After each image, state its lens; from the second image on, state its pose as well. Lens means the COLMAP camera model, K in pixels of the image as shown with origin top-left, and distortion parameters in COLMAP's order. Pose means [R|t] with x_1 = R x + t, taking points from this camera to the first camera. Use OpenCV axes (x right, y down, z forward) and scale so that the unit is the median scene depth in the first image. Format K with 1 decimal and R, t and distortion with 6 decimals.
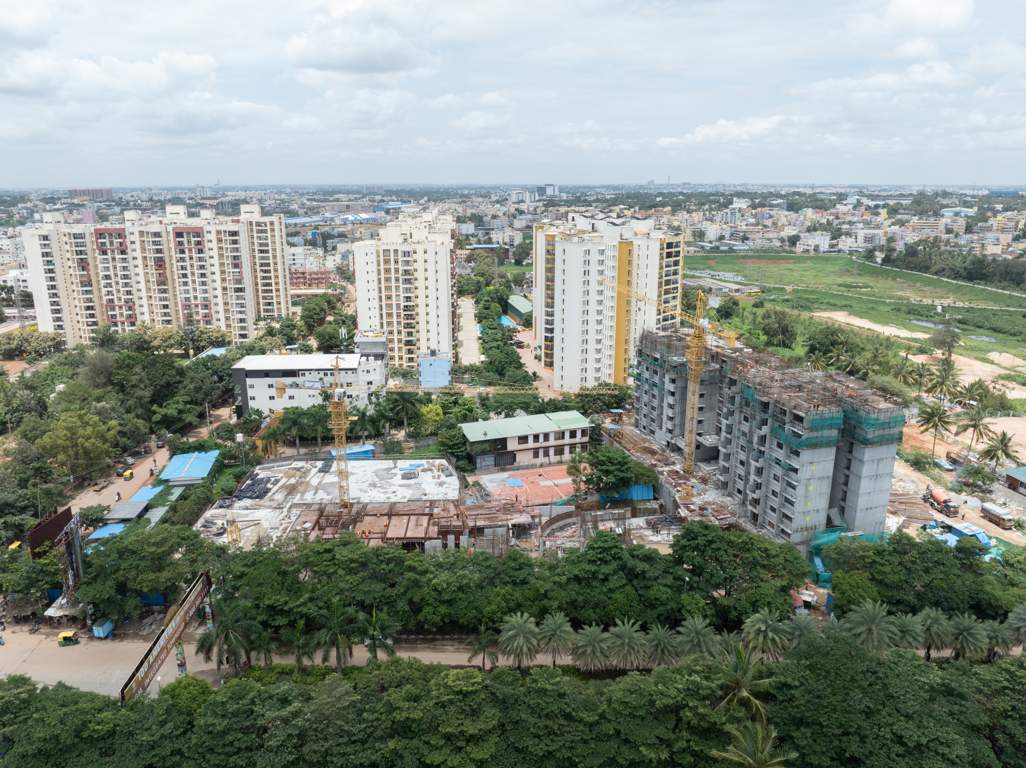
lens RADIAL K [[722.5, 0, 510.9], [0, 722.5, 379.3], [0, 0, 1]] dist [-0.049971, 0.014354]
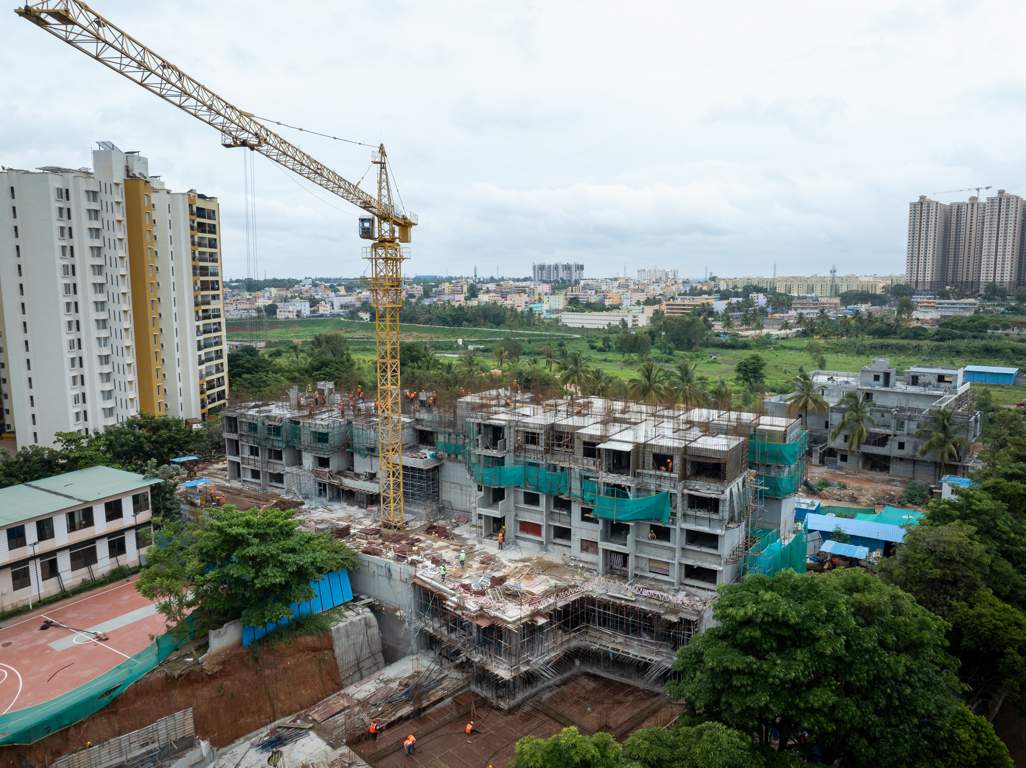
lens RADIAL K [[722.5, 0, 511.6], [0, 722.5, 382.1], [0, 0, 1]] dist [-0.049971, 0.014354]
pose [[0.743690, -0.093402, 0.661968, -0.010640], [0.179631, 0.981696, -0.063292, 0.069774], [-0.643940, 0.165980, 0.746855, 0.511063]]
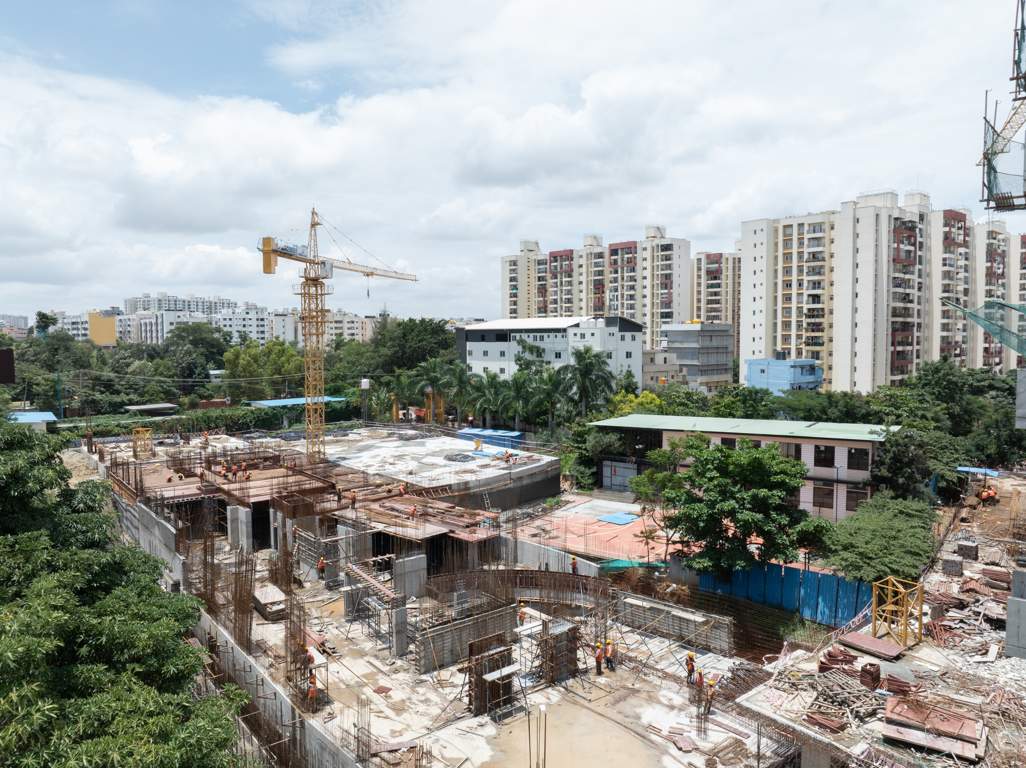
lens RADIAL K [[722.5, 0, 508.9], [0, 722.5, 393.2], [0, 0, 1]] dist [-0.049971, 0.014354]
pose [[0.561945, 0.048933, -0.825726, 0.316221], [-0.215255, 0.972507, -0.088859, 0.114792], [0.798676, 0.227676, 0.557029, 0.608705]]
